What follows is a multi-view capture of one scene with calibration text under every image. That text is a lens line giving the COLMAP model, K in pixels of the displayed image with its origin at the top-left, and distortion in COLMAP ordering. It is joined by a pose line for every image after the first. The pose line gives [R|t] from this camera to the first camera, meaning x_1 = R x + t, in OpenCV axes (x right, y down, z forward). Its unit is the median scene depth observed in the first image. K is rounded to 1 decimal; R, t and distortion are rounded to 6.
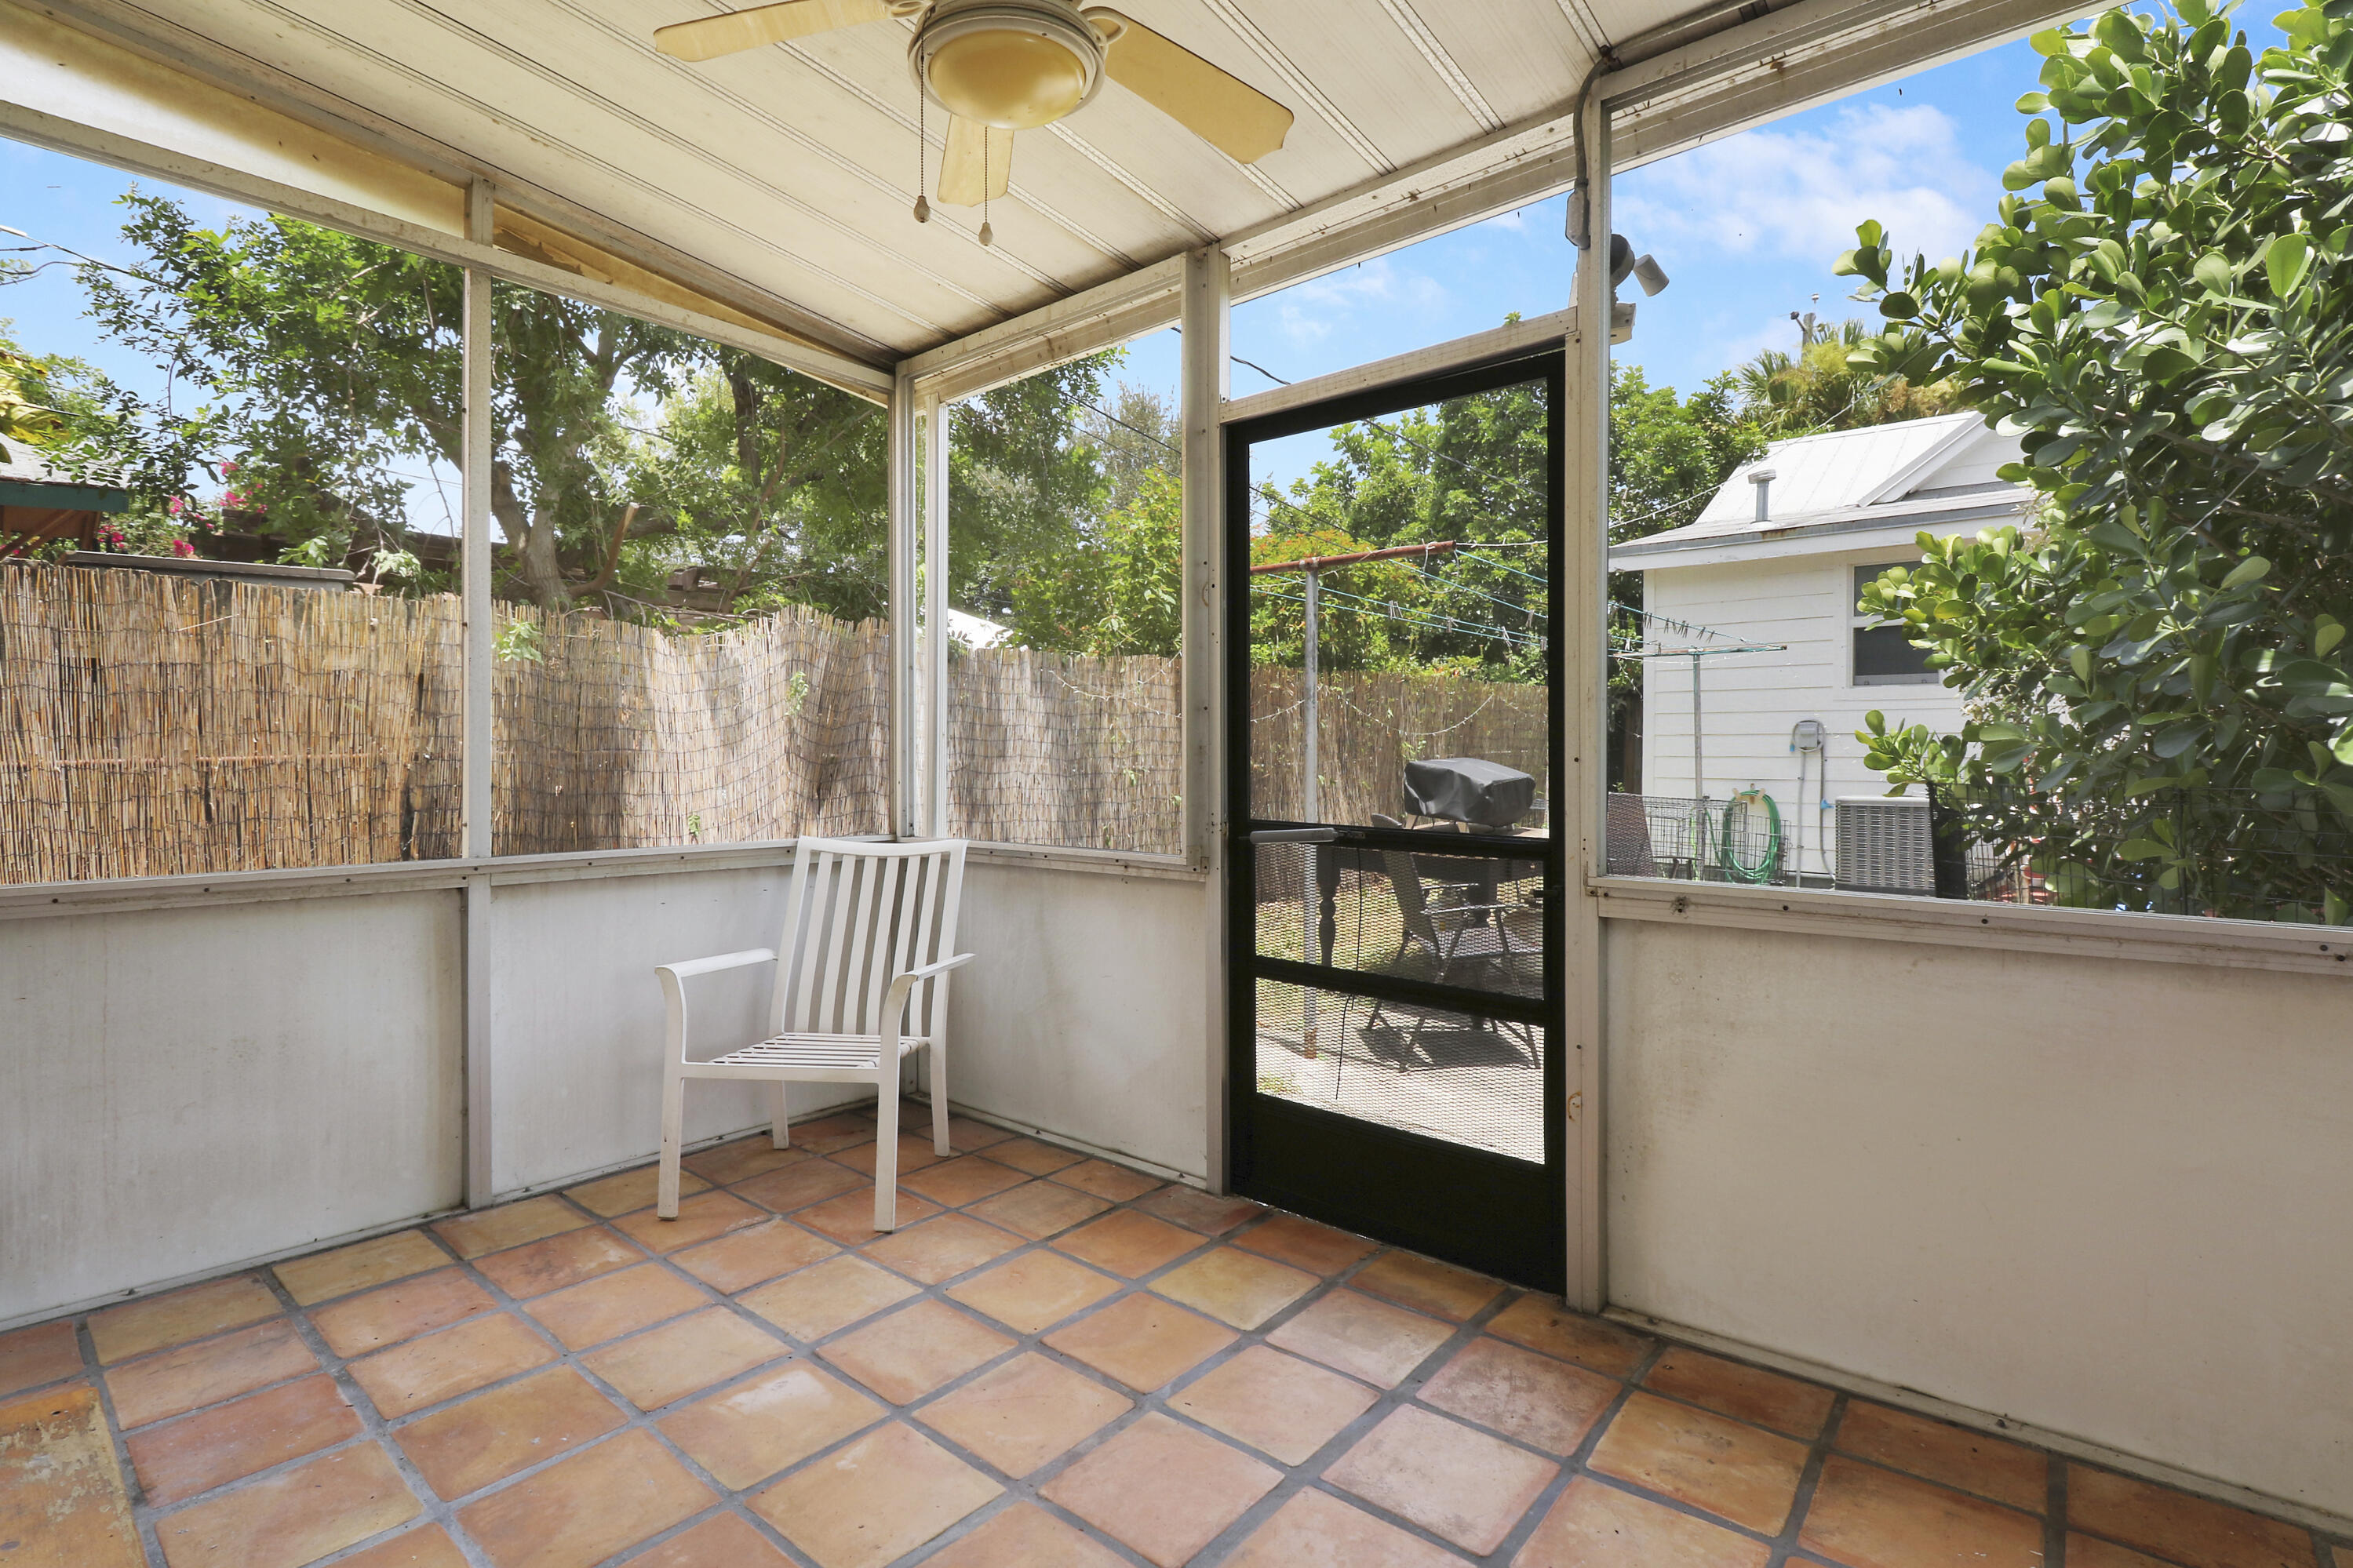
lens RADIAL K [[1103.3, 0, 1182.1], [0, 1103.3, 762.6], [0, 0, 1]] dist [-0.003141, -0.001353]
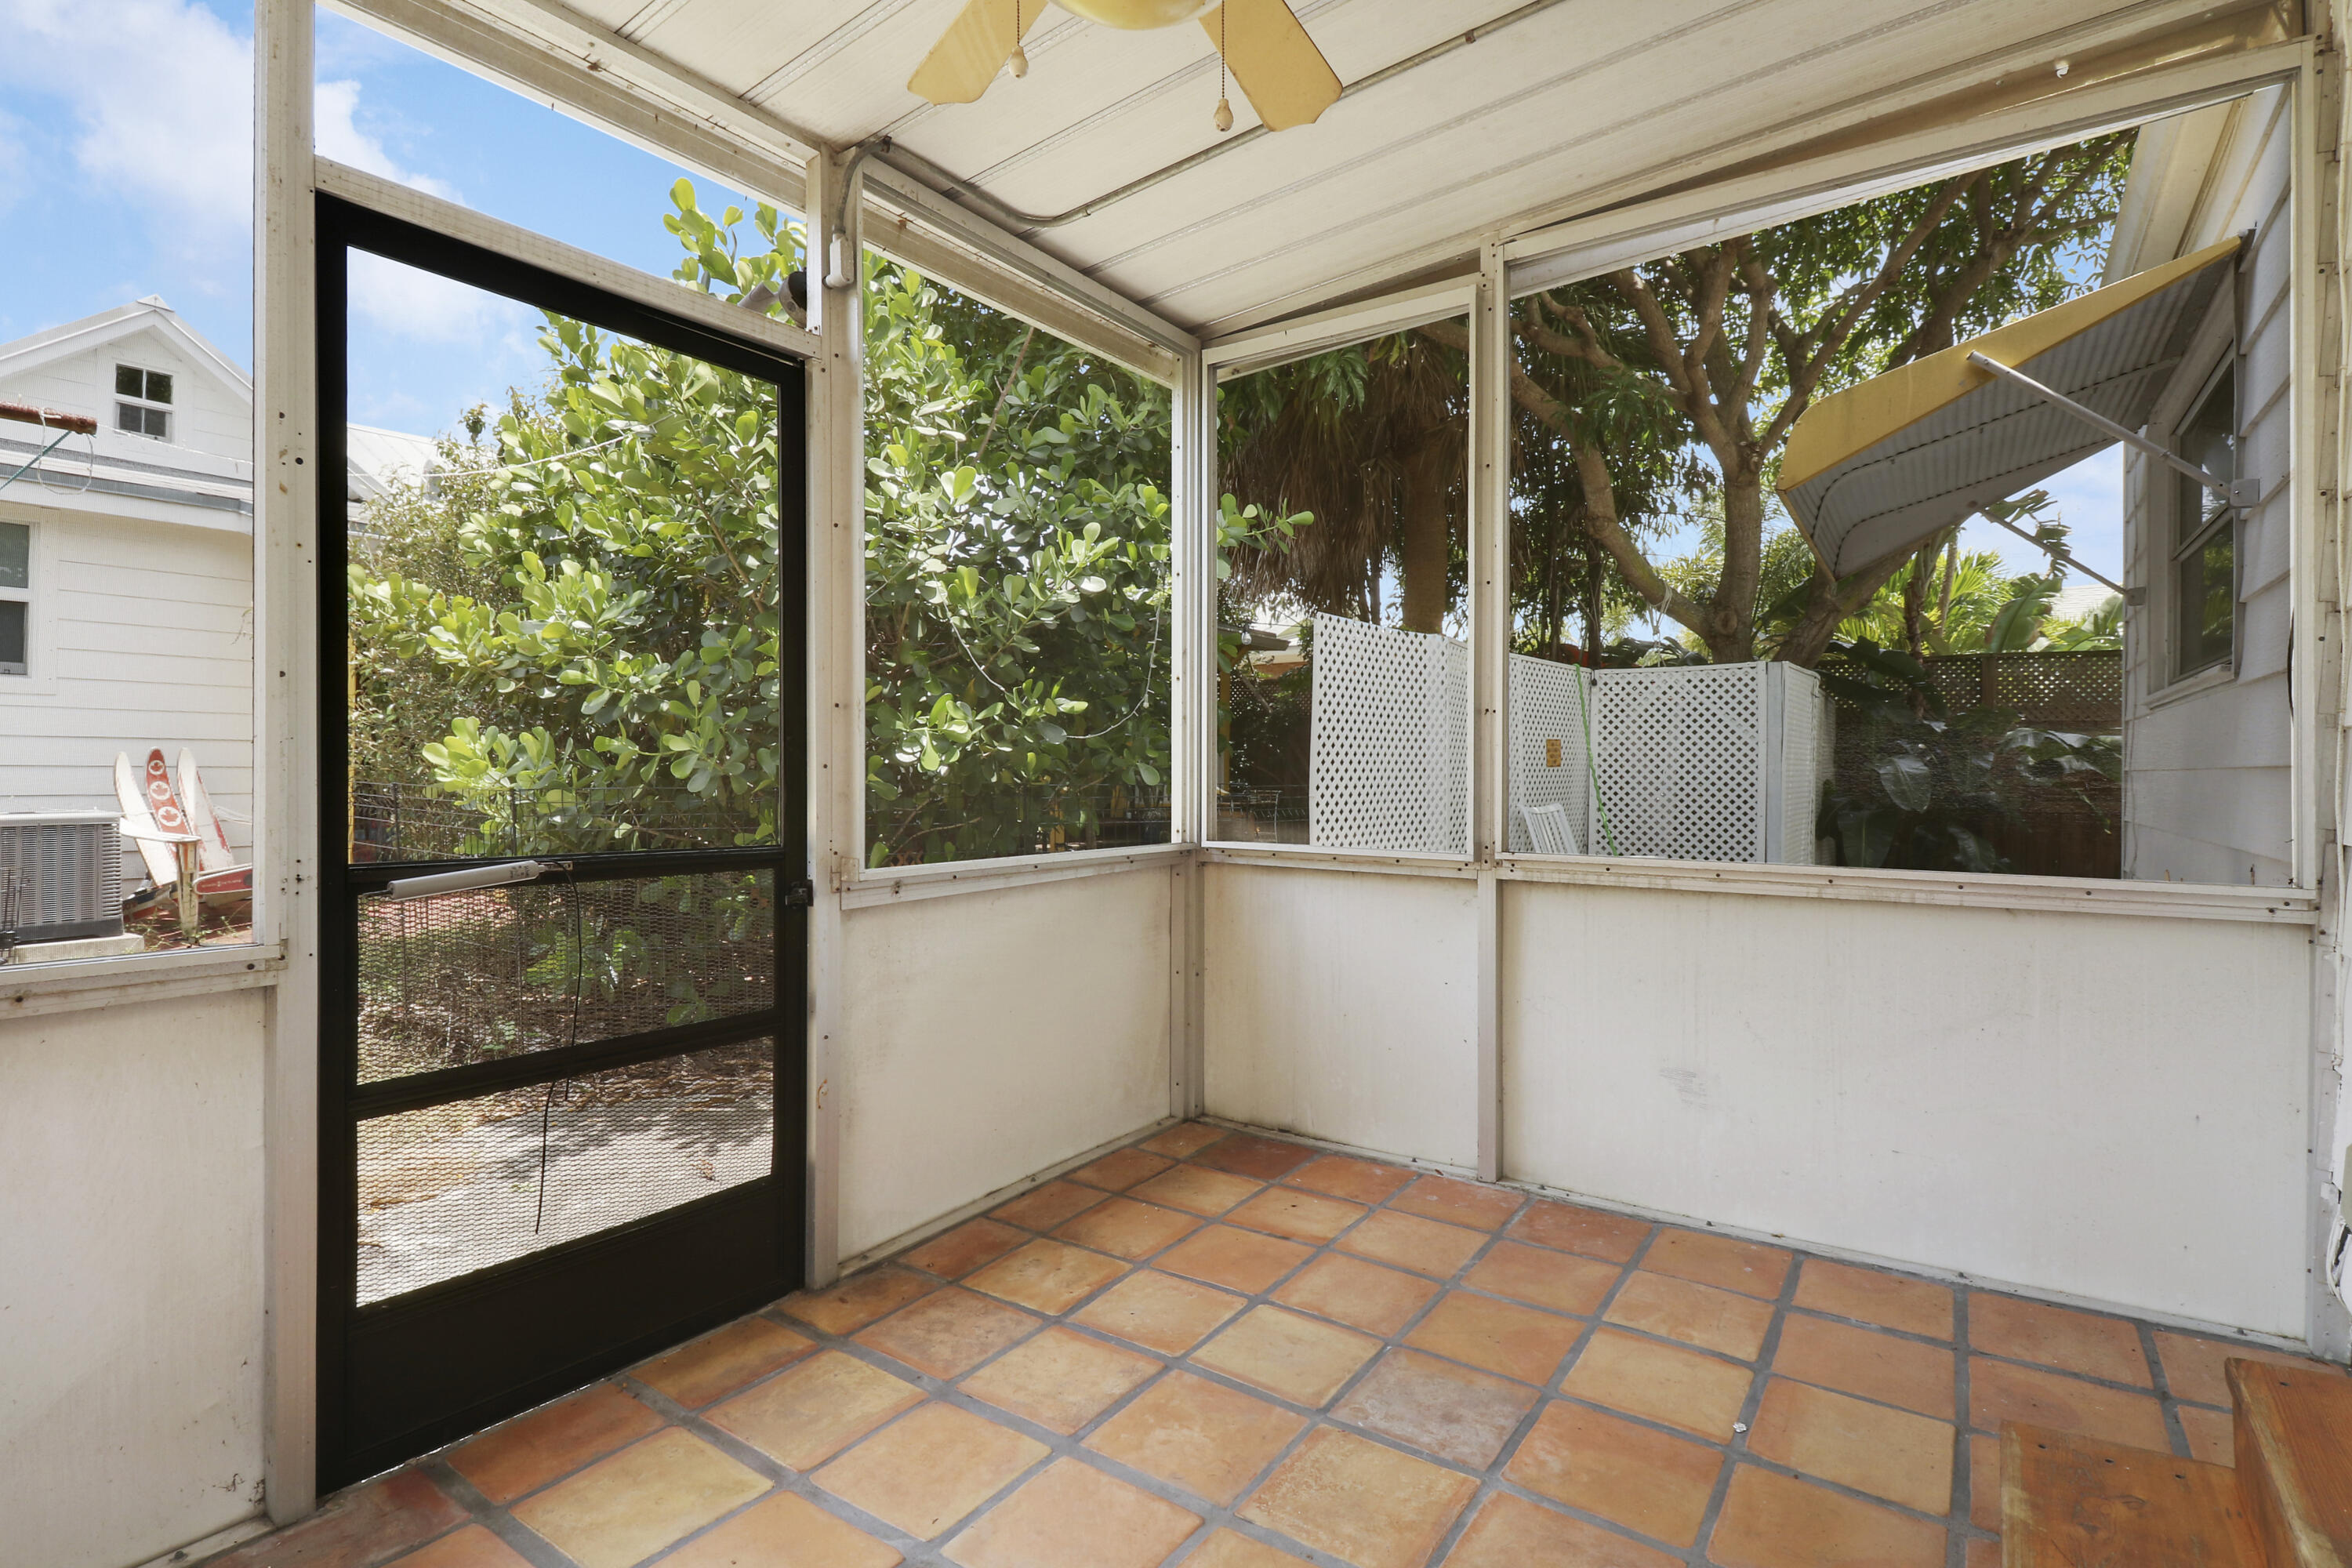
lens RADIAL K [[1126.9, 0, 1177.7], [0, 1126.9, 757.8], [0, 0, 1]] dist [0.027074, -0.028696]
pose [[-0.079252, 0.008061, 0.996822, -0.794441], [-0.003557, 0.999959, -0.008369, -0.003137], [-0.996848, -0.004209, -0.079220, 0.788274]]
